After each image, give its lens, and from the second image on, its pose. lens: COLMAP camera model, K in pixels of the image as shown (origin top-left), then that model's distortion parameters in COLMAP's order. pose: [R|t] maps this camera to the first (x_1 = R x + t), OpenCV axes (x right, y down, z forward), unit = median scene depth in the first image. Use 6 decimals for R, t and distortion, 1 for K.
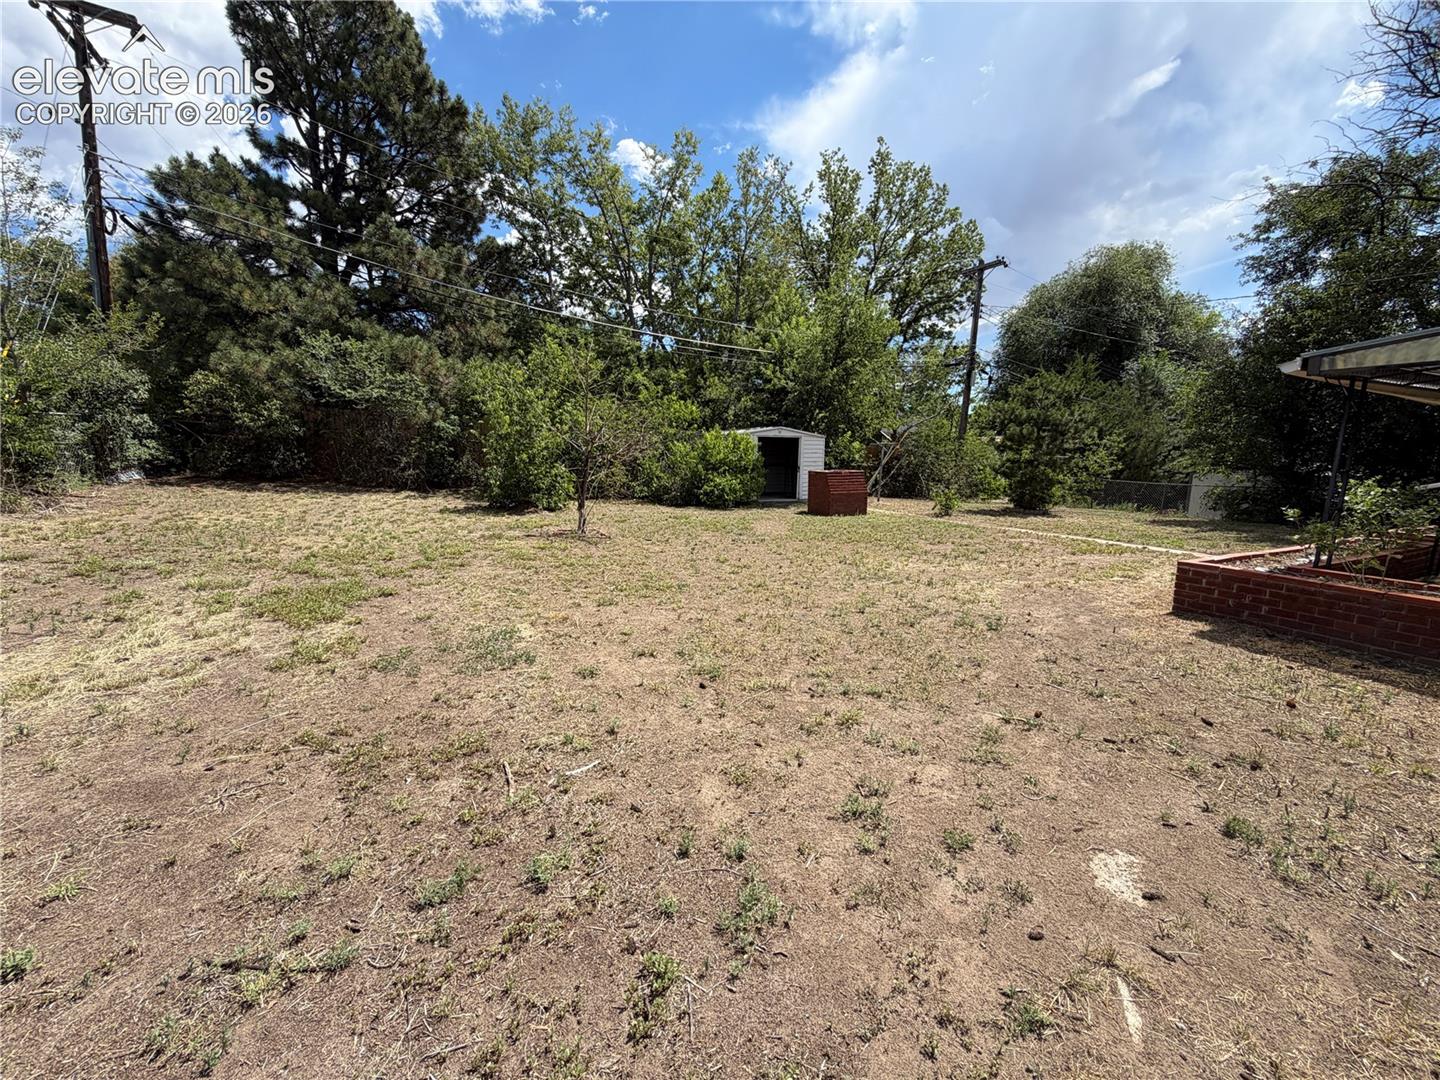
lens RADIAL K [[575.2, 0, 720.3], [0, 575.2, 542.5], [0, 0, 1]] dist [0.001307, -0.000063]
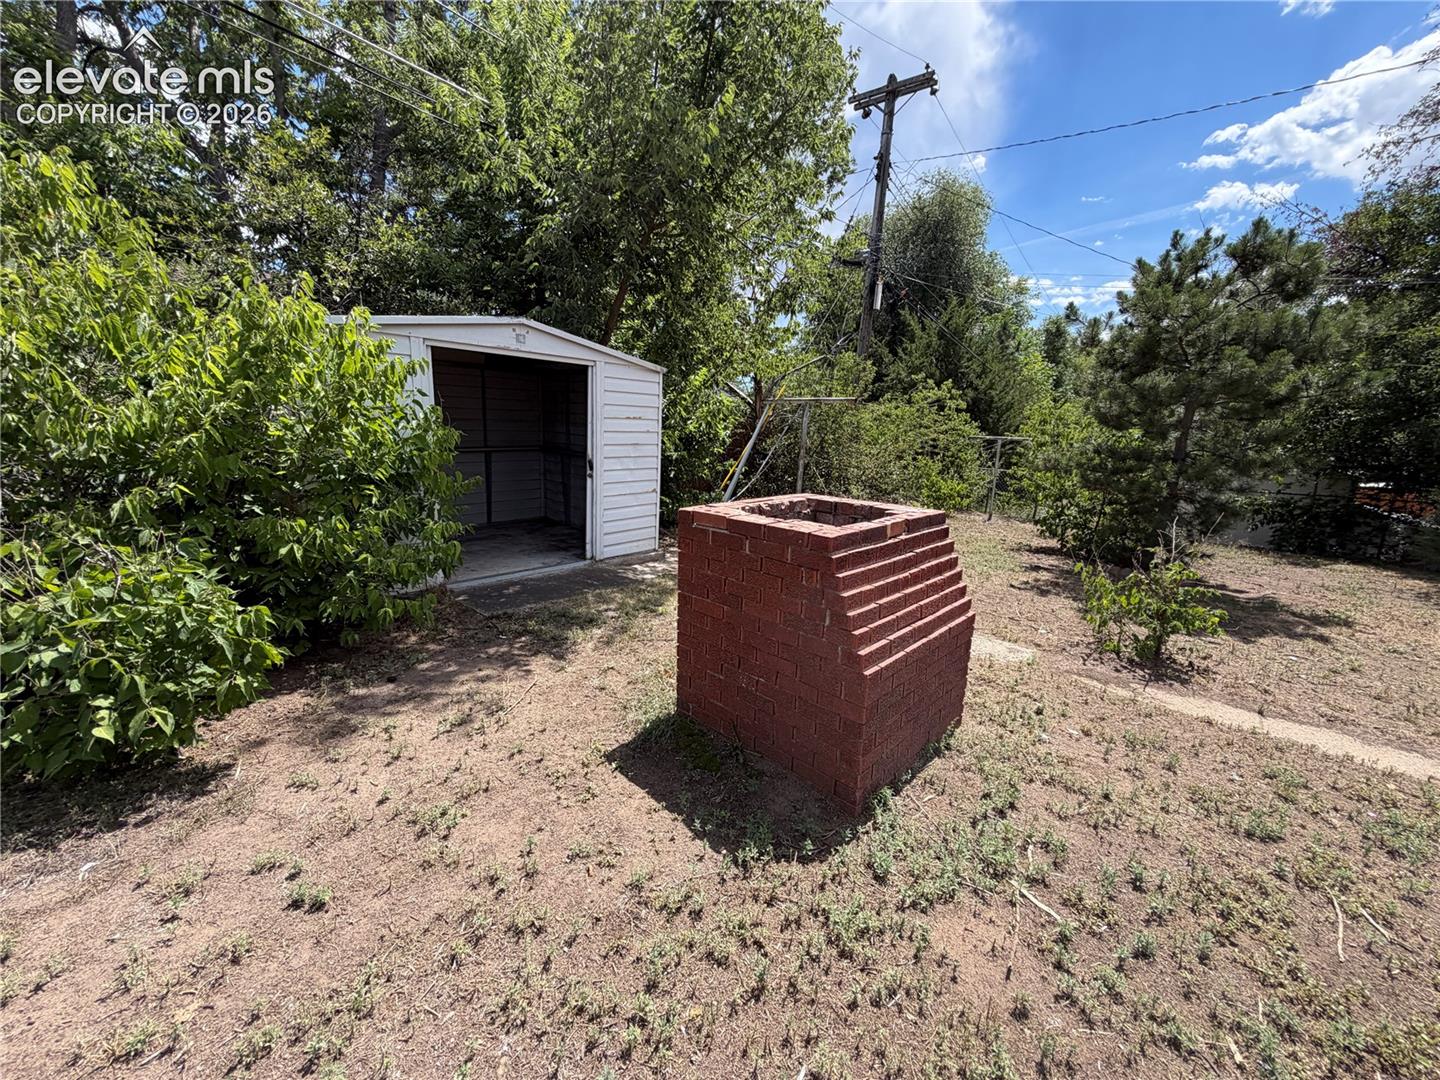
lens RADIAL K [[575.2, 0, 717.4], [0, 575.2, 543.2], [0, 0, 1]] dist [0.001307, -0.000063]
pose [[0.925334, -0.059339, 0.374482, 0.080588], [0.040105, 0.997455, 0.058954, -0.102700], [-0.377027, -0.039533, 0.925358, 0.680086]]
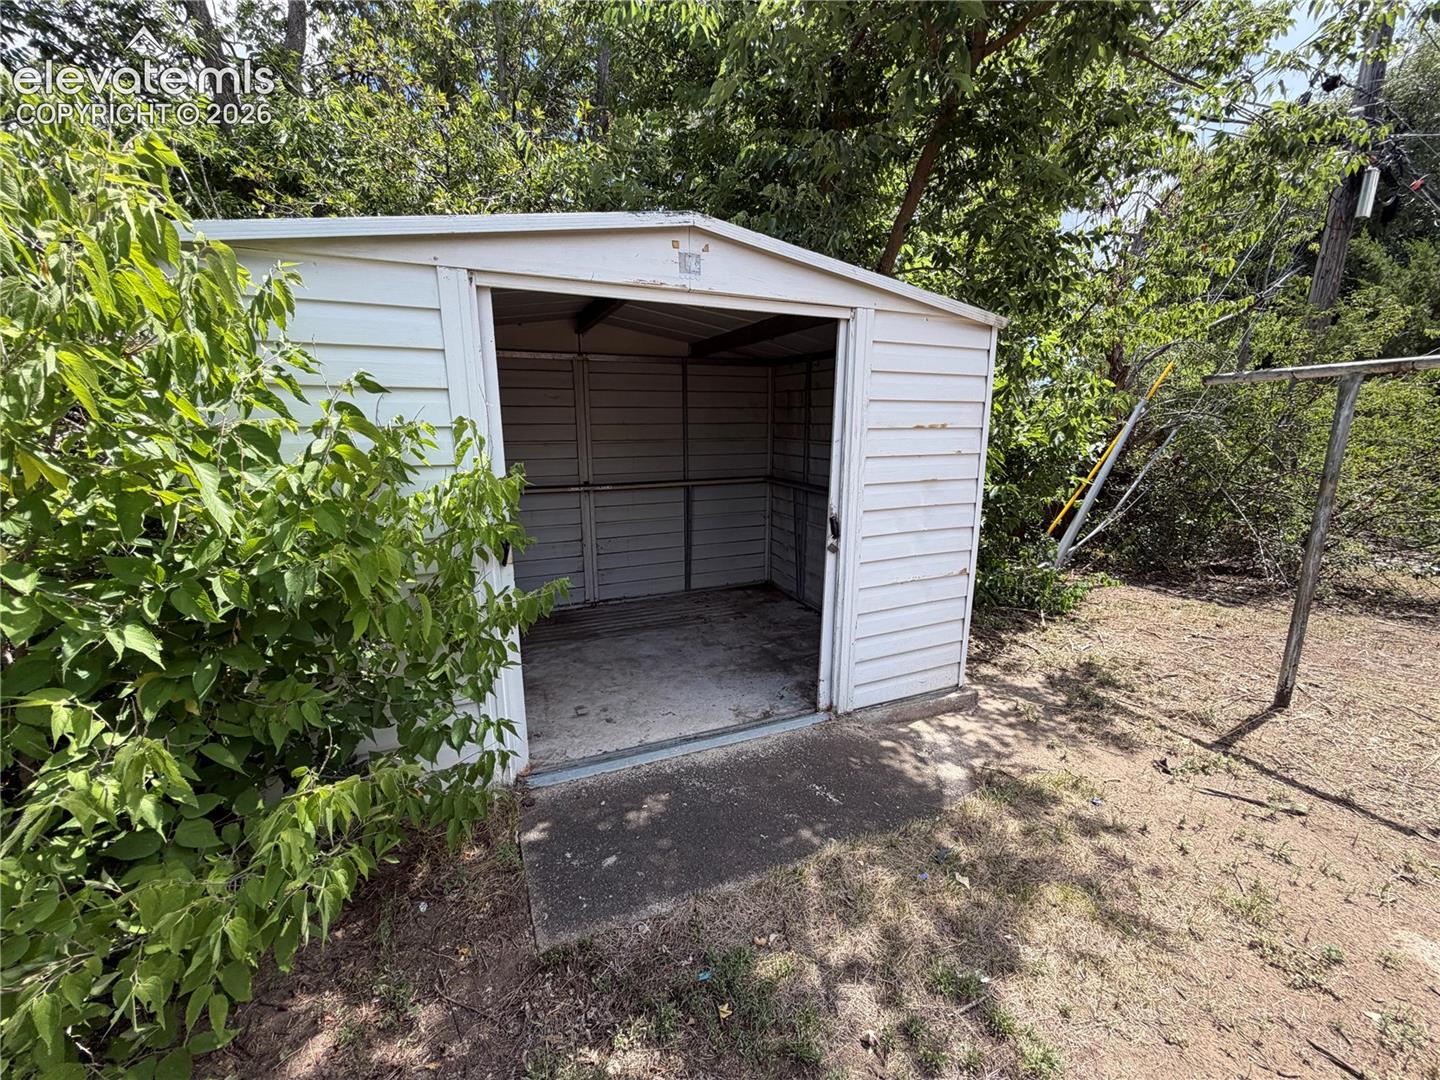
lens RADIAL K [[575.2, 0, 718.1], [0, 575.2, 544.8], [0, 0, 1]] dist [0.001307, -0.000063]
pose [[0.998656, -0.010032, -0.050846, 0.113369], [0.011627, 0.999447, 0.031162, -0.129856], [0.050506, -0.031711, 0.998220, 0.844055]]
